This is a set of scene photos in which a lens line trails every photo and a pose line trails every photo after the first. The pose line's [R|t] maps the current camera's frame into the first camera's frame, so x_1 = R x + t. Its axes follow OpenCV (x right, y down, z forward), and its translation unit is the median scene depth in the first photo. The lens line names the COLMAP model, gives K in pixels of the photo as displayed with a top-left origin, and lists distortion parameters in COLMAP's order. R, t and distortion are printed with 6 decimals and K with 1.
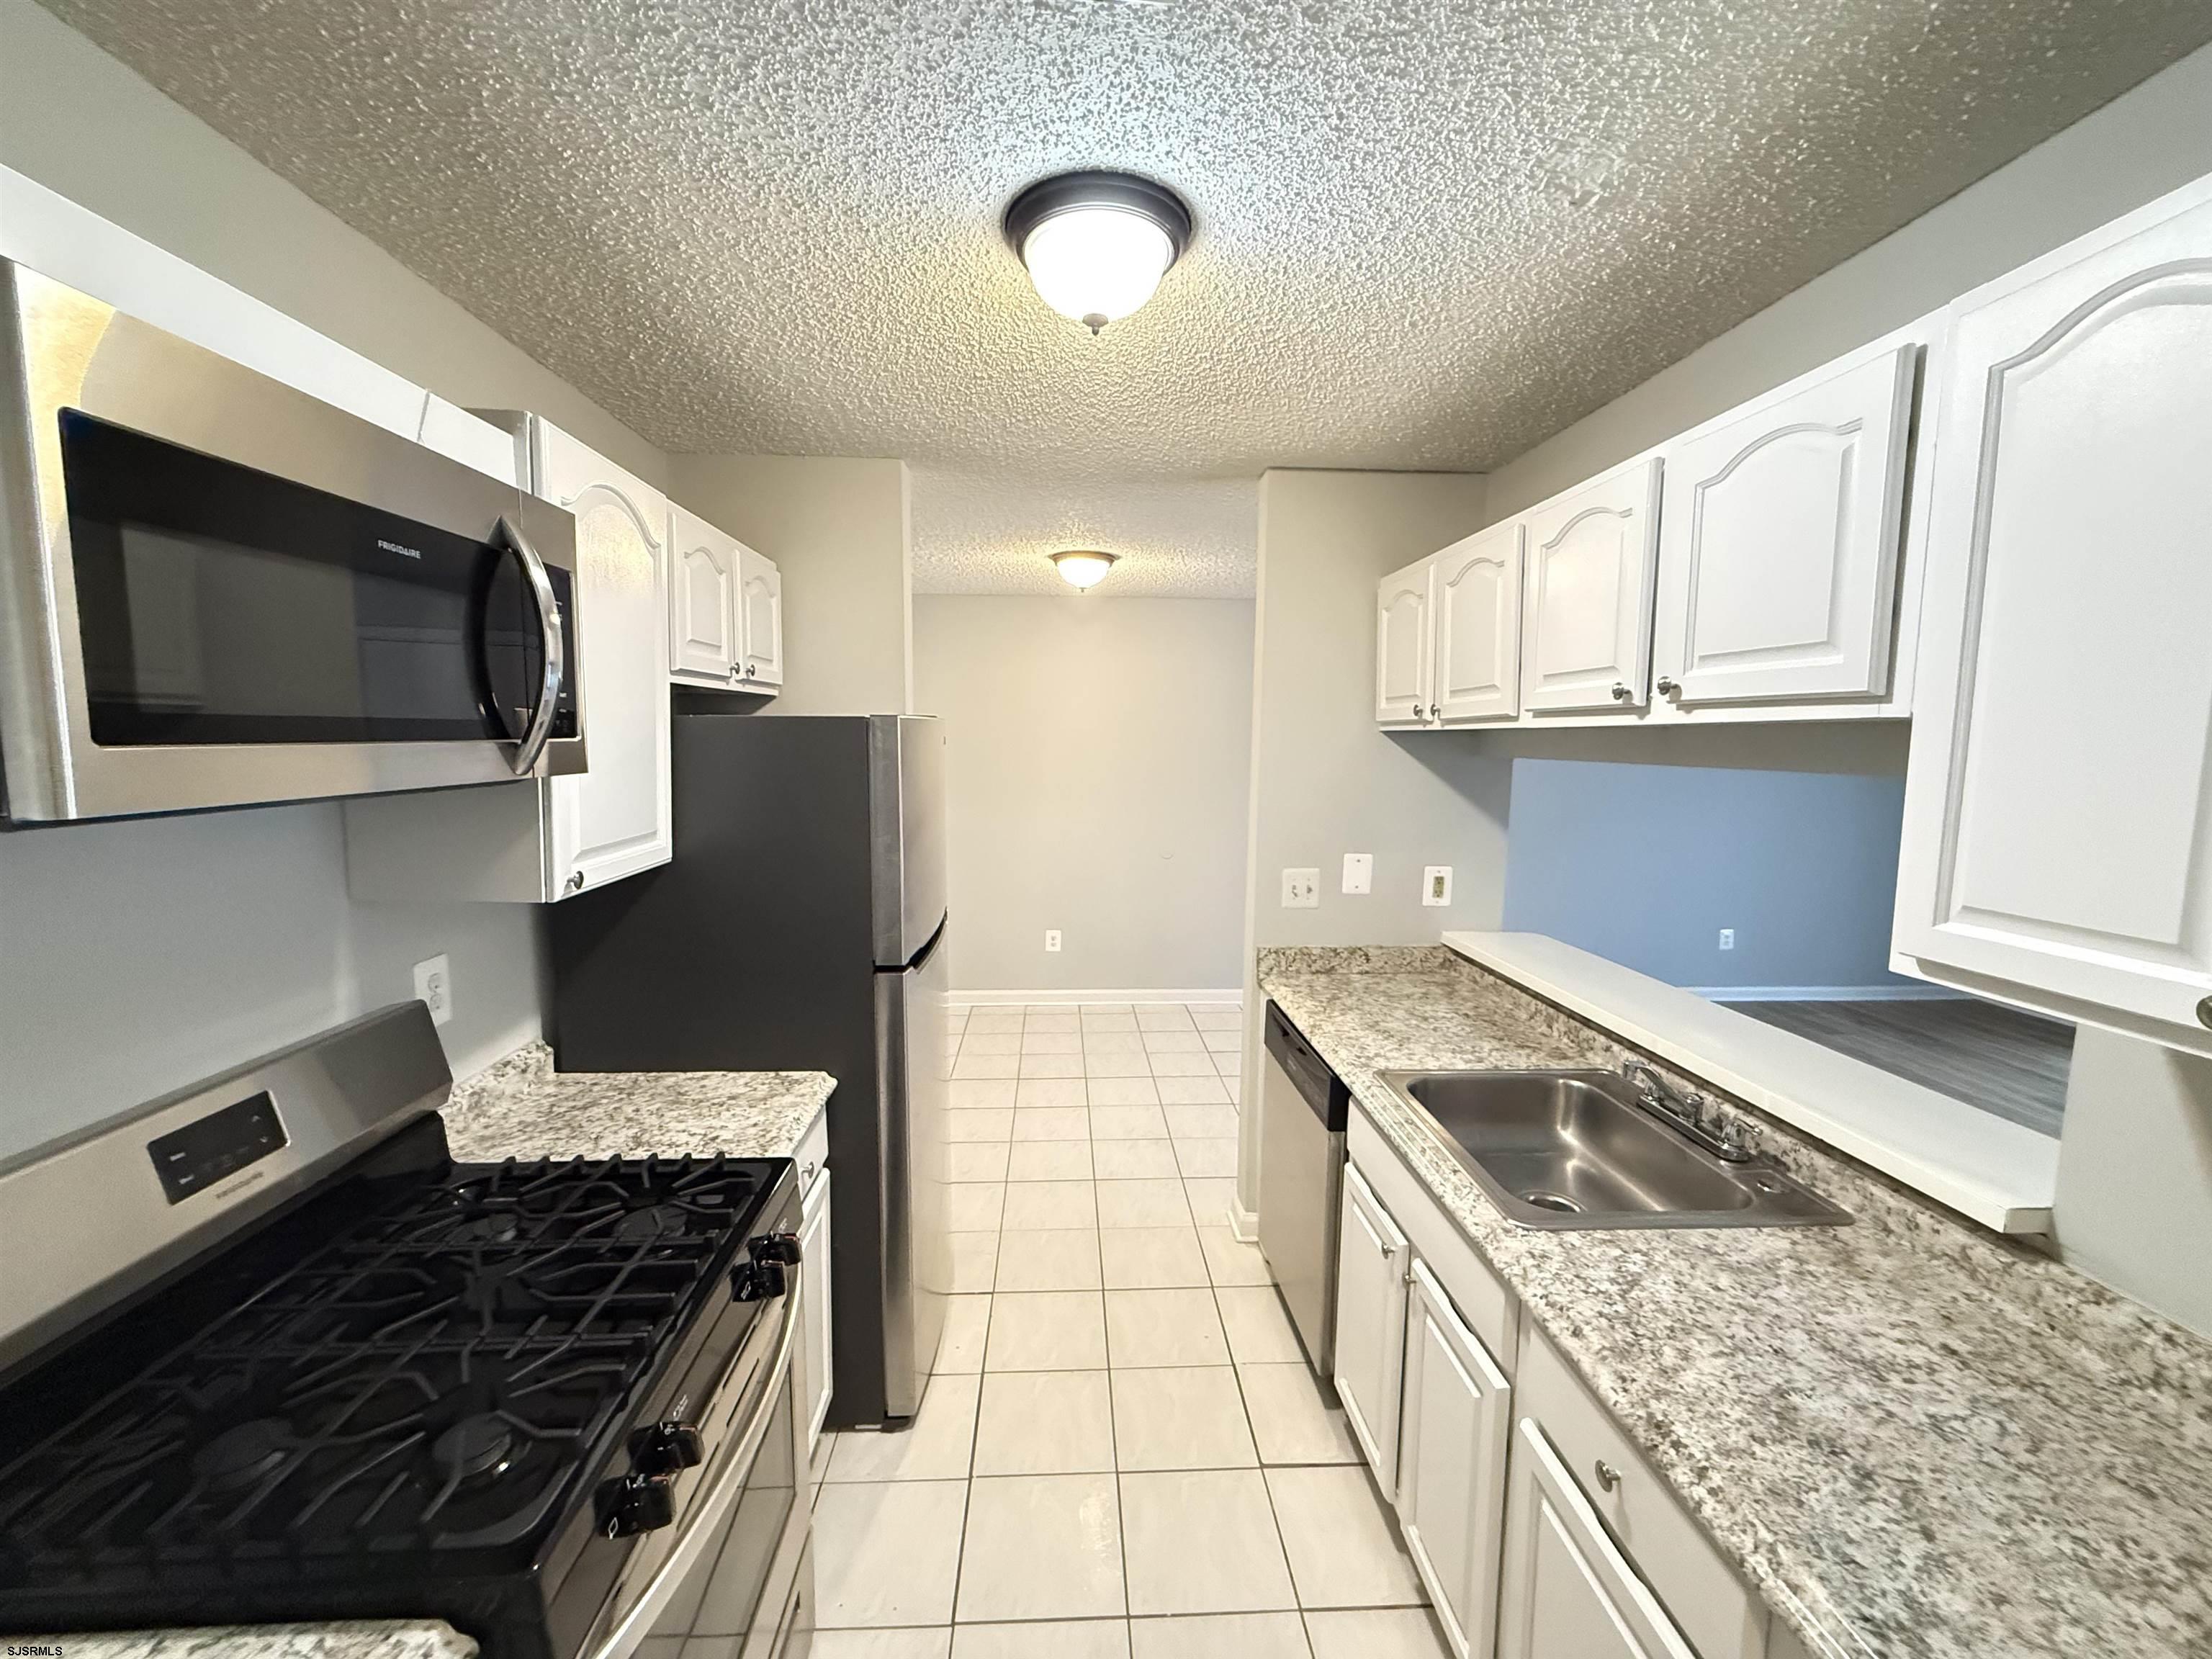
lens RADIAL K [[879.2, 0, 1102.6], [0, 879.2, 814.6], [0, 0, 1]] dist [-0.002117, 0.000570]
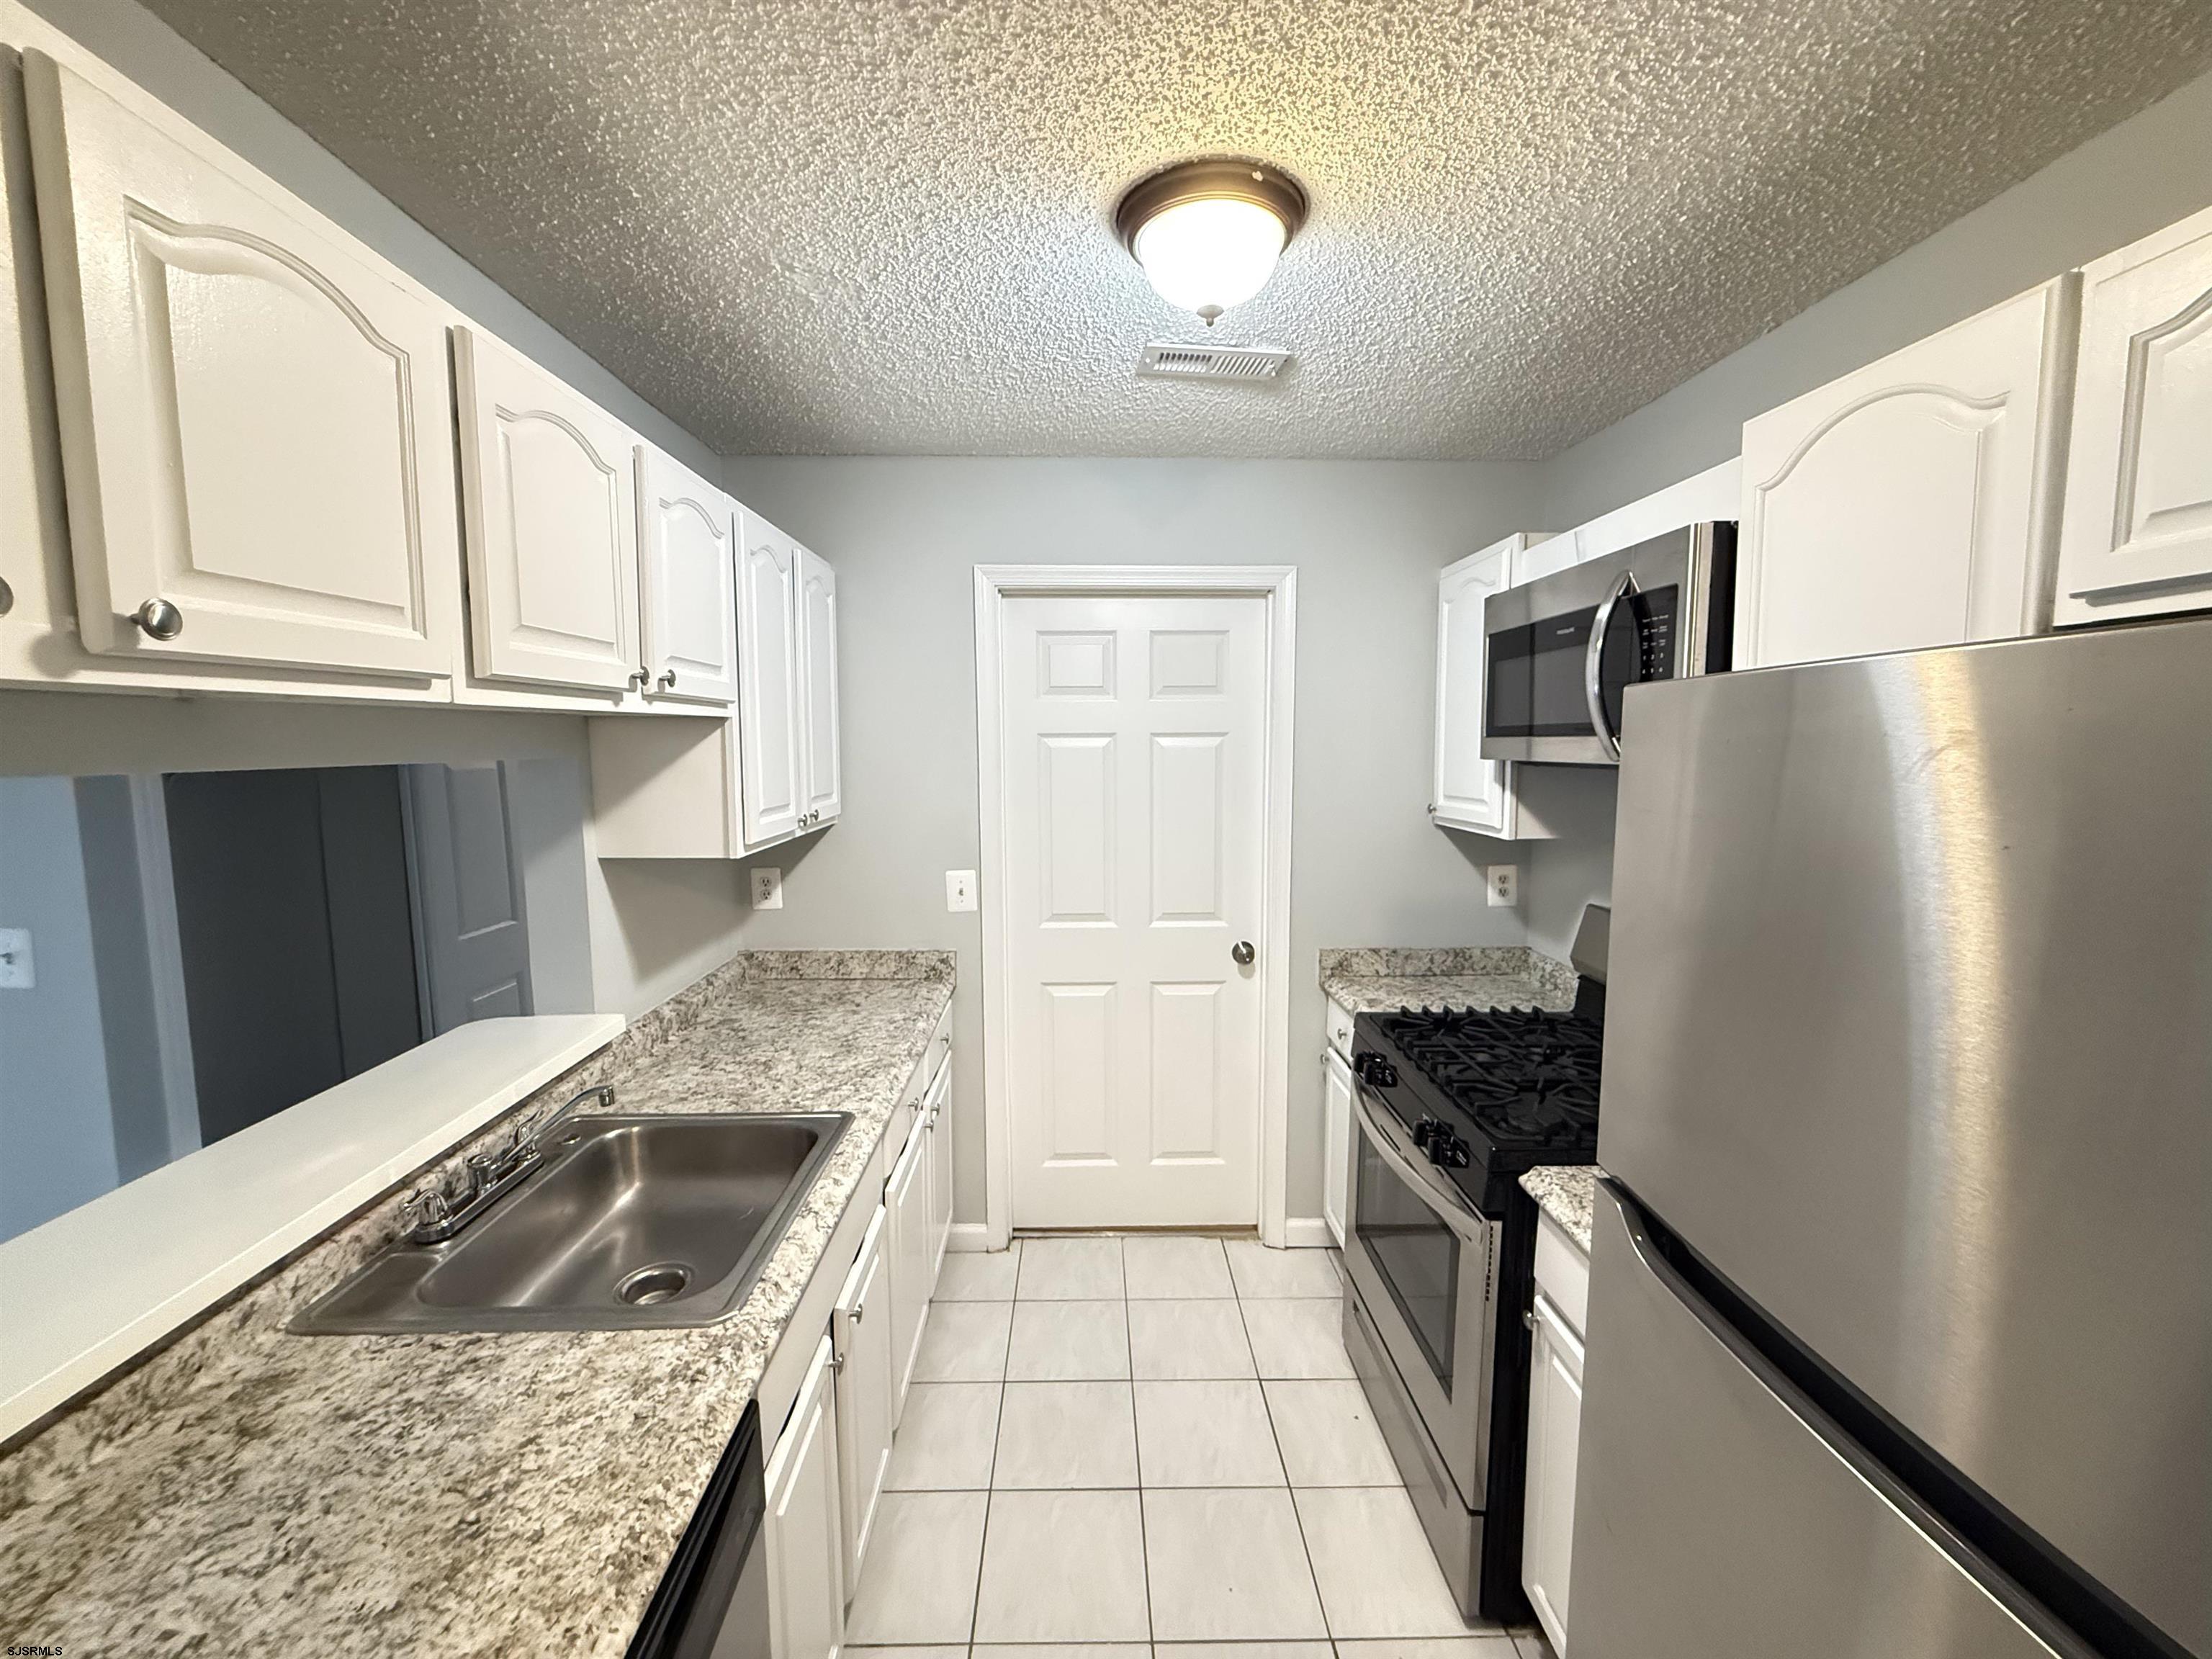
lens RADIAL K [[879.2, 0, 1098.4], [0, 879.2, 825.0], [0, 0, 1]] dist [-0.002117, 0.000570]
pose [[-0.999539, -0.010194, 0.028590, 0.076840], [-0.004715, 0.982624, 0.185547, -0.159961], [-0.029985, 0.185327, -0.982219, 1.930279]]
